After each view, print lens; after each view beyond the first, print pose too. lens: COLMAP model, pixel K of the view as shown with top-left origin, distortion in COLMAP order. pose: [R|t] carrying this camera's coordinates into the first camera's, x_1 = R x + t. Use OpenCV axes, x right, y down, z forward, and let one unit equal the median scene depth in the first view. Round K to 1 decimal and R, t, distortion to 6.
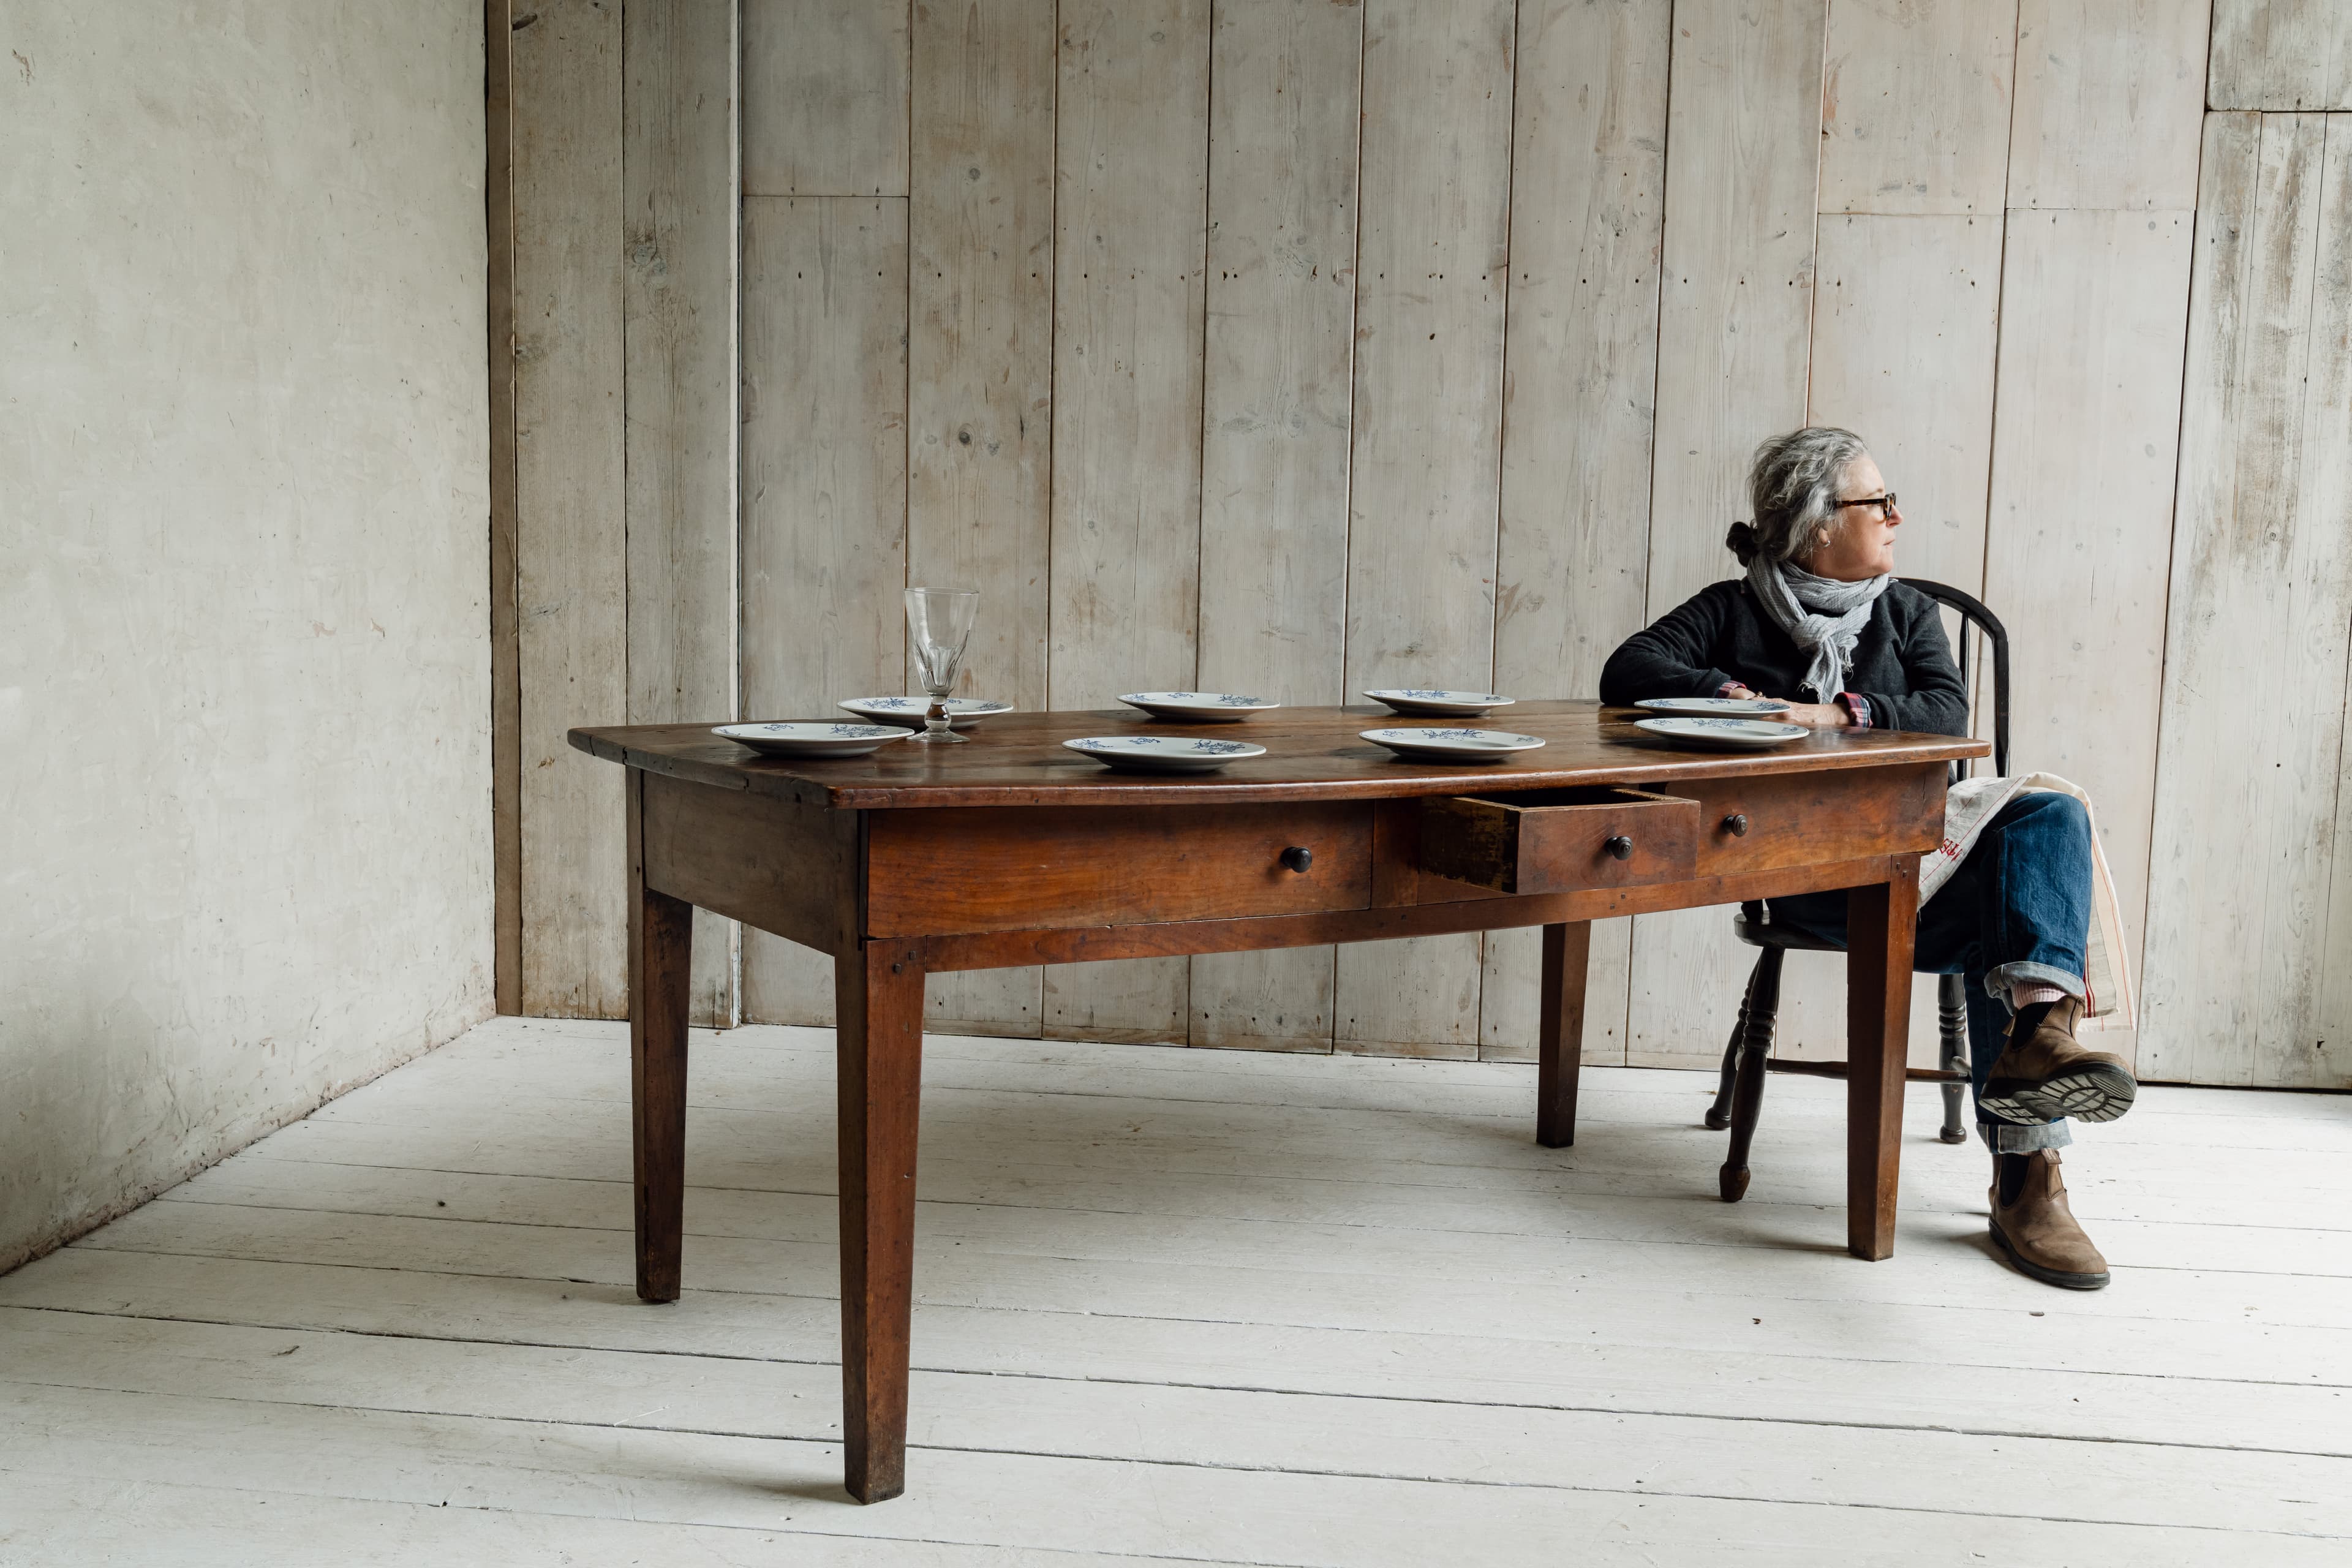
lens RADIAL K [[2169.5, 0, 1174.0], [0, 2169.5, 790.0], [0, 0, 1]] dist [-0.005832, -0.005366]
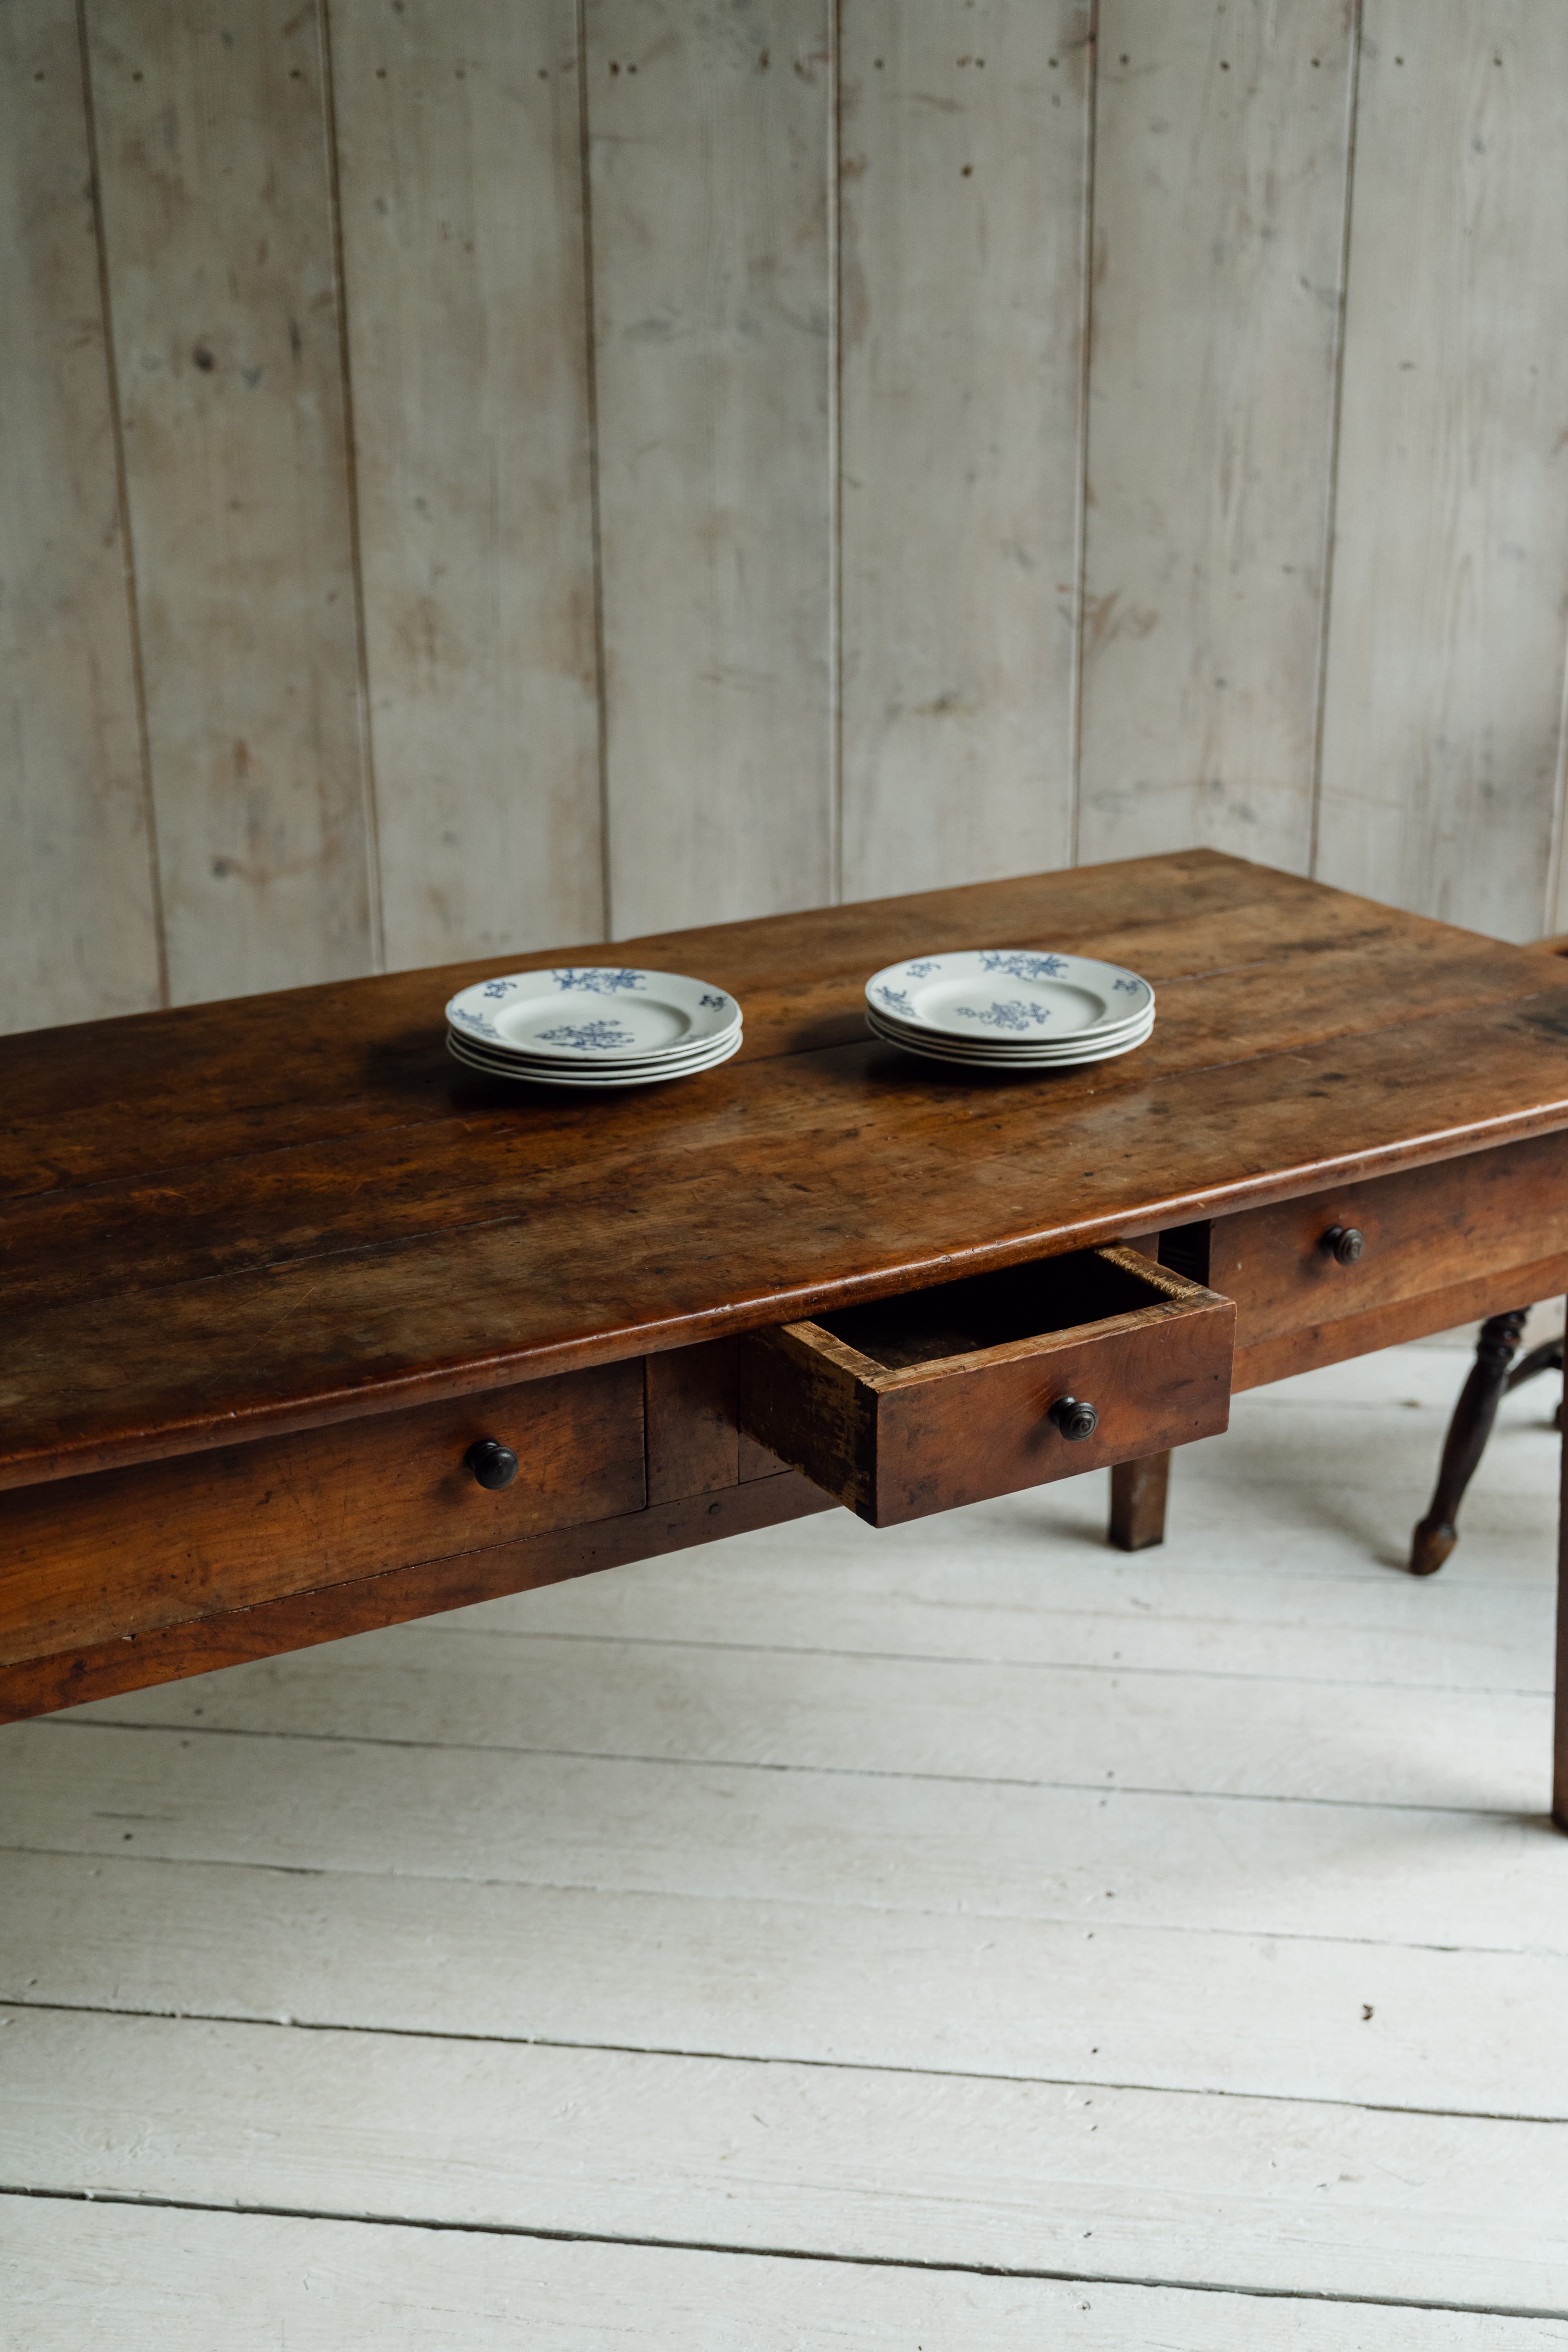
lens RADIAL K [[2899.2, 0, 799.5], [0, 2899.2, 1187.6], [0, 0, 1]] dist [0.007112, 0.015303]
pose [[0.999192, -0.017507, -0.036183, 0.096512], [0.025407, 0.972620, 0.231009, -0.122749], [0.031147, -0.231741, 0.972279, 0.167291]]
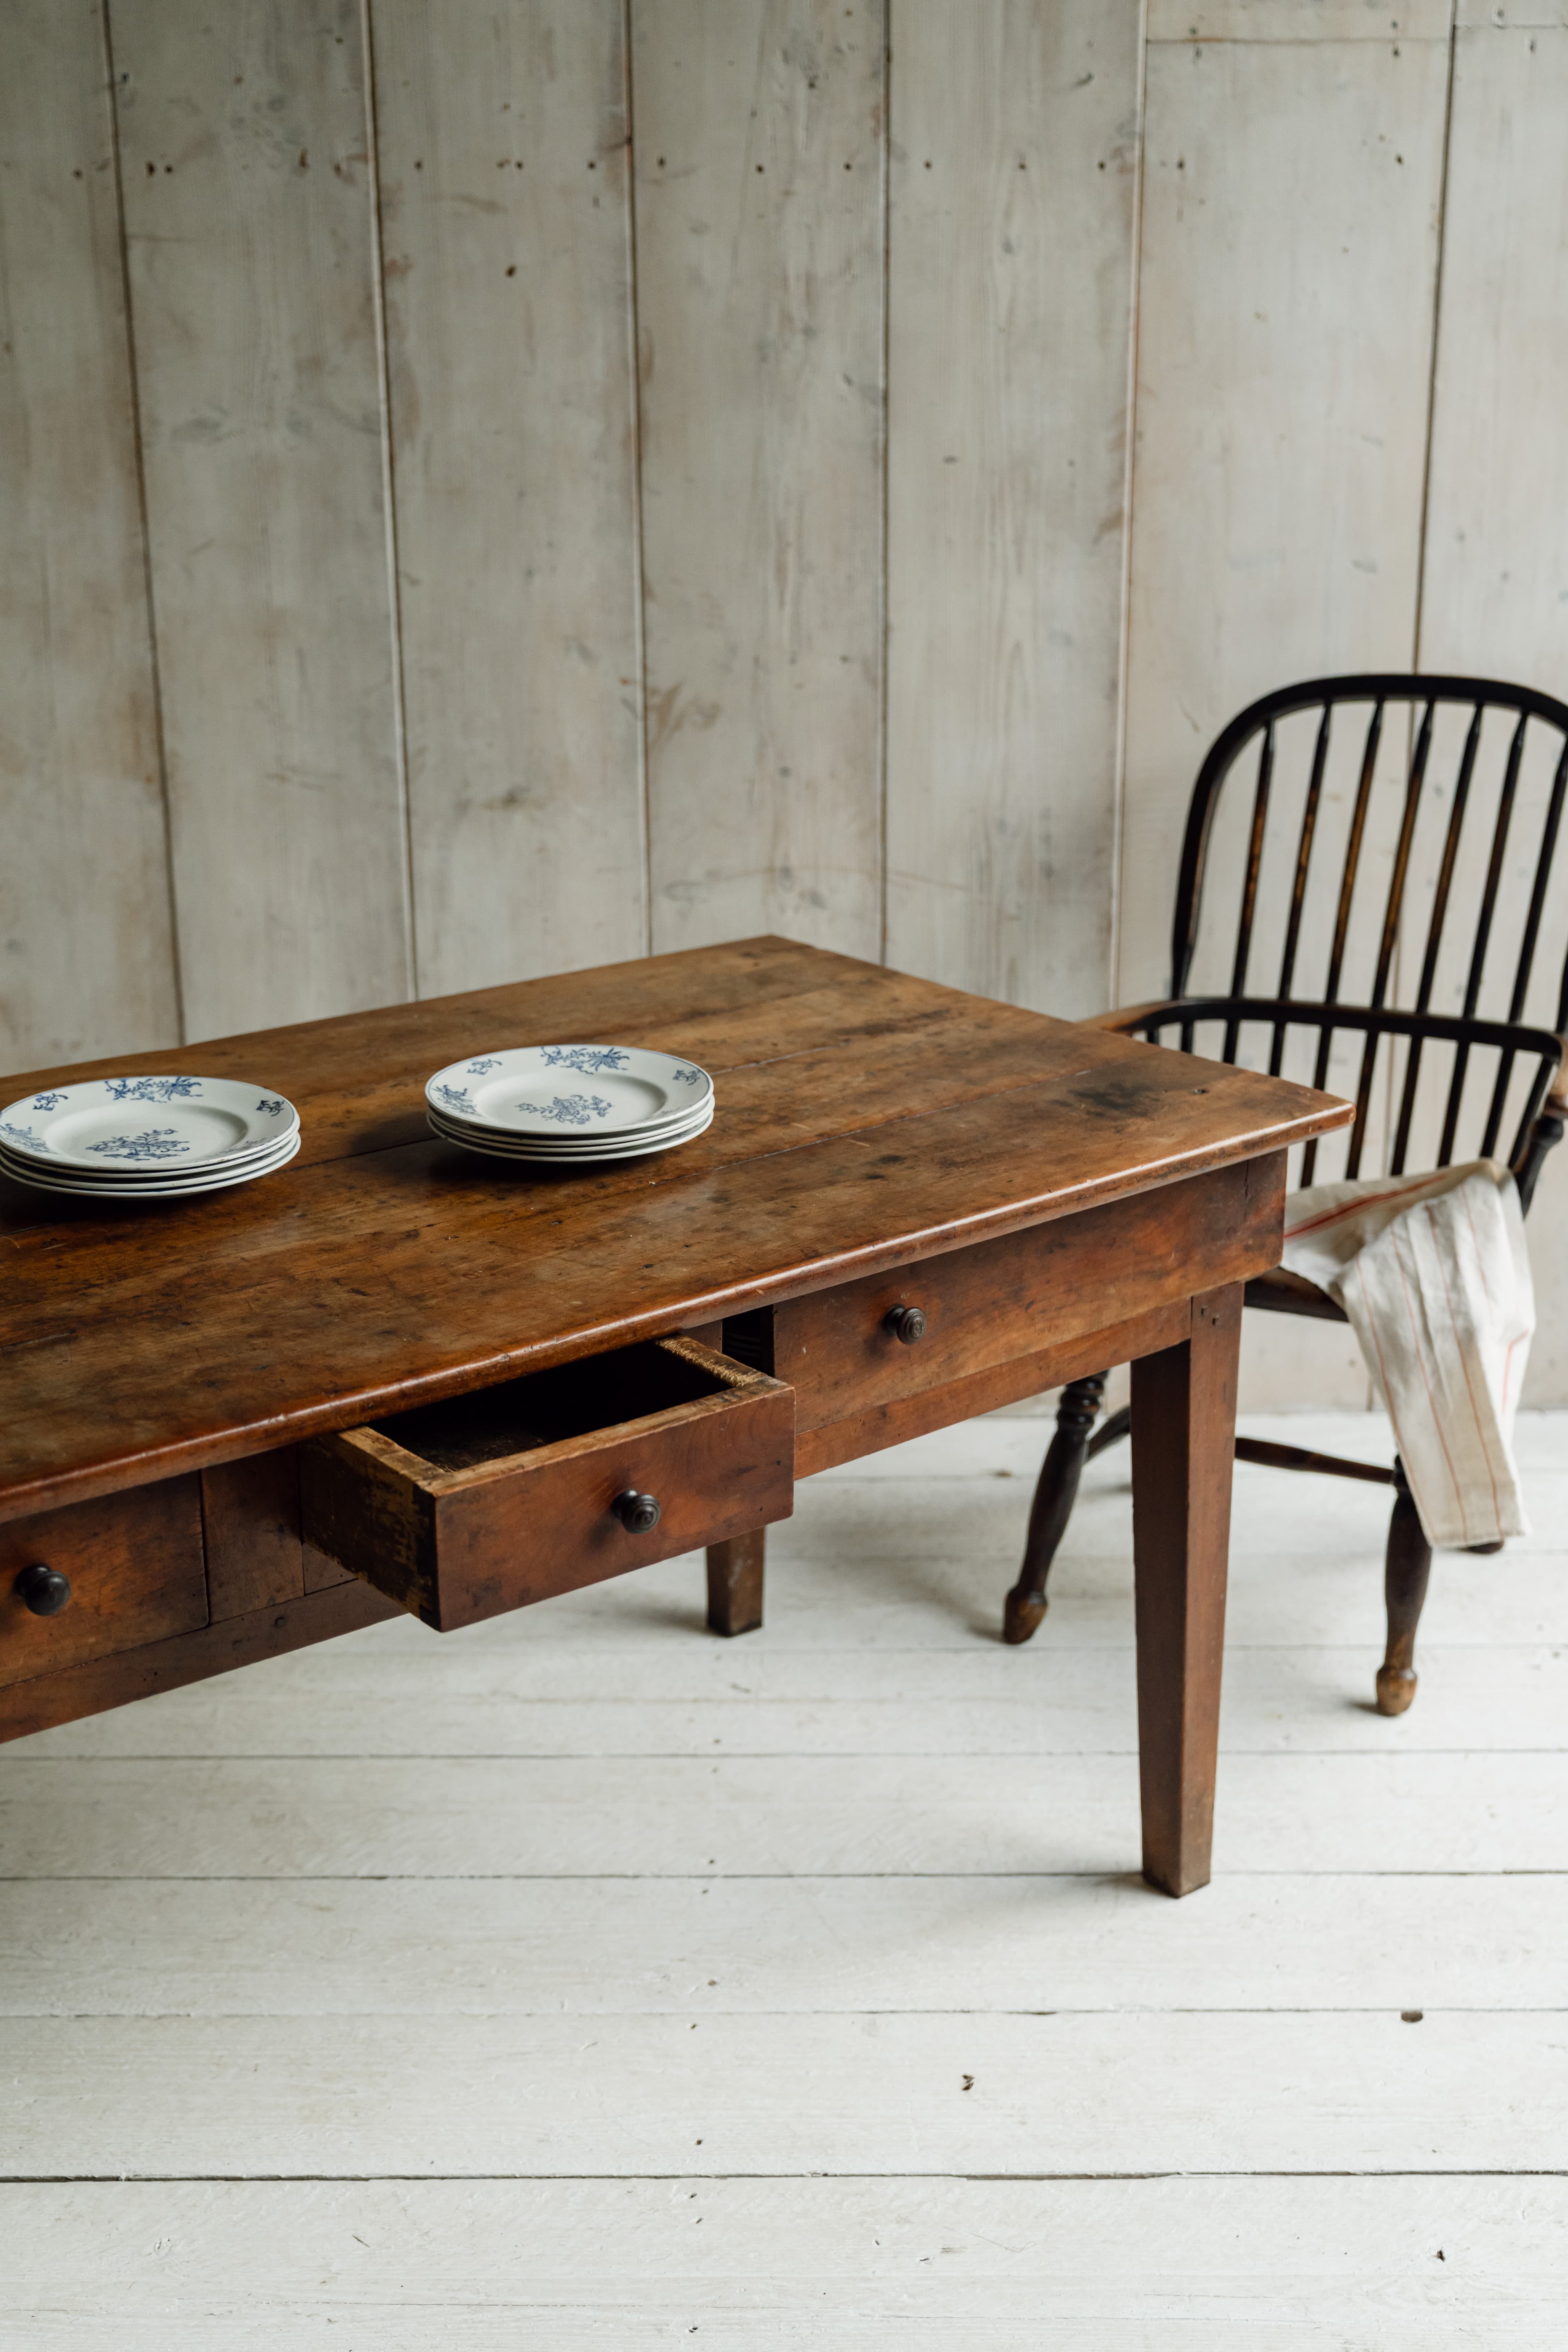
lens RADIAL K [[2900.8, 0, 777.5], [0, 2900.8, 1203.9], [0, 0, 1]] dist [0.002632, 0.031223]
pose [[0.994693, -0.058341, 0.084748, 0.108407], [0.039256, 0.976583, 0.211531, -0.124017], [-0.095104, -0.207082, 0.973690, 0.166750]]
